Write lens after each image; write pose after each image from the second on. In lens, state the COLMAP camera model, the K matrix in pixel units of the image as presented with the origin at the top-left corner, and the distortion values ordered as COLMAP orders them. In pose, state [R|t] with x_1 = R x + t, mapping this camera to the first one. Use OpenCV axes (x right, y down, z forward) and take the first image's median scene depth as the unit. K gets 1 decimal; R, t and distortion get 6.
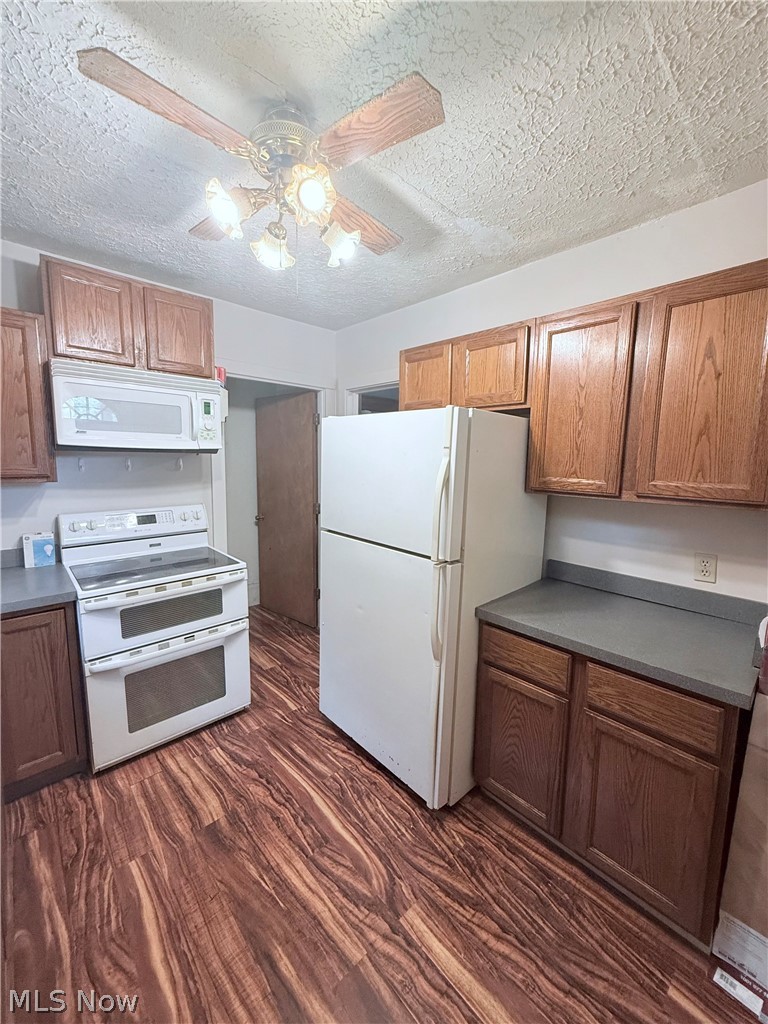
lens RADIAL K [[406.0, 0, 384.9], [0, 406.0, 509.9], [0, 0, 1]] dist [0.008895, 0.000115]
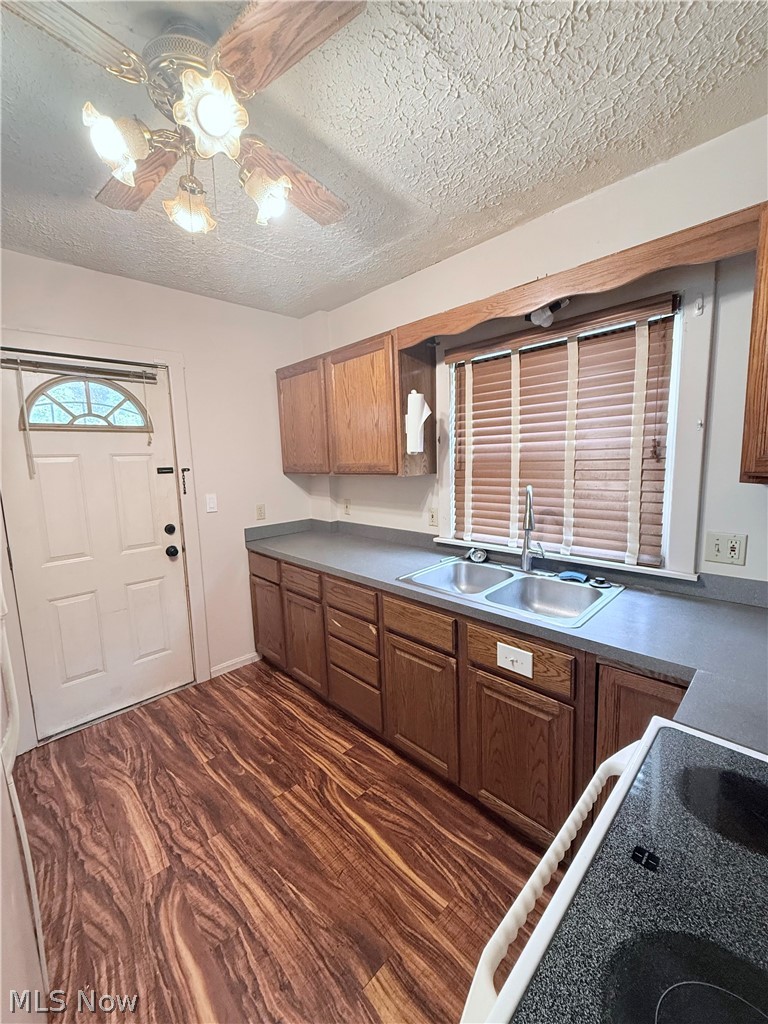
lens RADIAL K [[406.0, 0, 383.7], [0, 406.0, 510.3], [0, 0, 1]] dist [0.008895, 0.000115]
pose [[-0.999451, 0.023344, -0.023518, -0.511389], [0.016513, 0.966191, 0.257298, -0.205280], [0.028729, 0.256768, -0.966046, 1.729085]]
